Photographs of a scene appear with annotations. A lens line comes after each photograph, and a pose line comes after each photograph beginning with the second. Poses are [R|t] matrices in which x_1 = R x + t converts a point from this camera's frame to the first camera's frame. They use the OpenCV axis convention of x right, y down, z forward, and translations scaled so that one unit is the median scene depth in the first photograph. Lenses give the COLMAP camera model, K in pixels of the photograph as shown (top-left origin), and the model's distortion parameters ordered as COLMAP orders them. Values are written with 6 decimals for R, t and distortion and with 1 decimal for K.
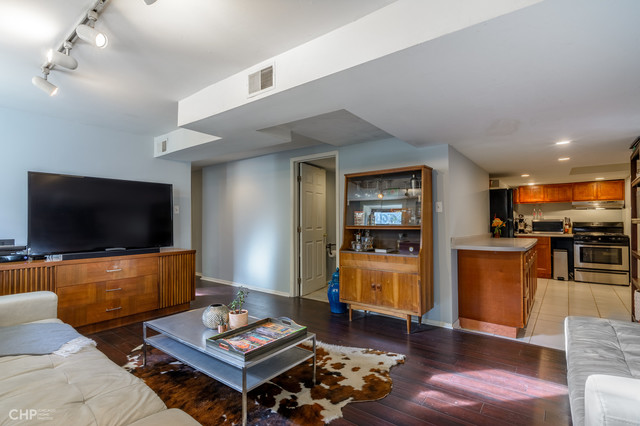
lens RADIAL K [[307.4, 0, 322.5], [0, 307.4, 215.4], [0, 0, 1]] dist [0.000174, 0.001285]
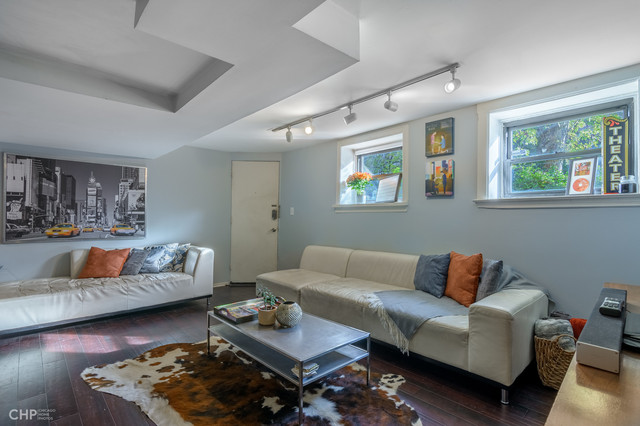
lens RADIAL K [[307.4, 0, 322.5], [0, 307.4, 215.4], [0, 0, 1]] dist [0.000174, 0.001285]
pose [[-0.987084, 0.000285, 0.160200, -0.576457], [-0.004144, 0.999619, -0.027306, 0.033741], [-0.160147, -0.027617, -0.986707, 1.856533]]
